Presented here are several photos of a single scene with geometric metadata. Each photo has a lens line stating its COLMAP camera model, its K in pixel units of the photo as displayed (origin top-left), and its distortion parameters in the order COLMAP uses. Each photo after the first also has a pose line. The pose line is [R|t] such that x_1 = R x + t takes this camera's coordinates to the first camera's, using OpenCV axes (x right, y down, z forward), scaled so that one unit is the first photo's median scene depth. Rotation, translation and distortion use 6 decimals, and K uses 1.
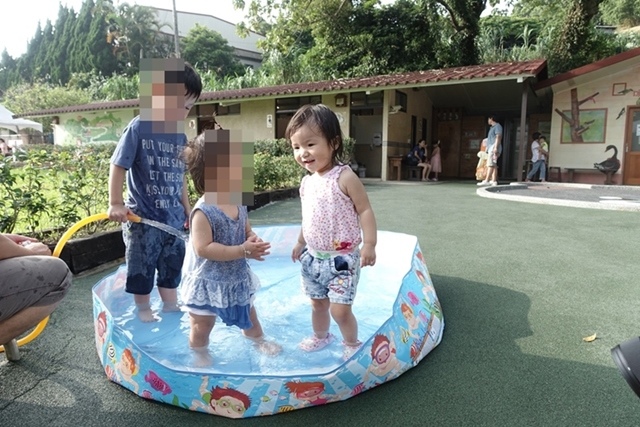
lens RADIAL K [[440.3, 0, 320.9], [0, 440.3, 213.1], [0, 0, 1]] dist [-0.000827, -0.002783]
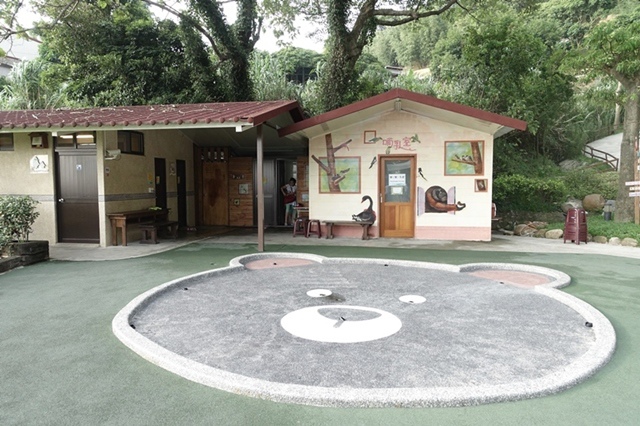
lens RADIAL K [[440.3, 0, 319.3], [0, 440.3, 213.0], [0, 0, 1]] dist [-0.000827, -0.002783]
pose [[0.936922, -0.032212, 0.348050, 0.230760], [0.047883, 0.998185, -0.036515, -0.085378], [-0.346242, 0.050878, 0.936764, 0.153915]]
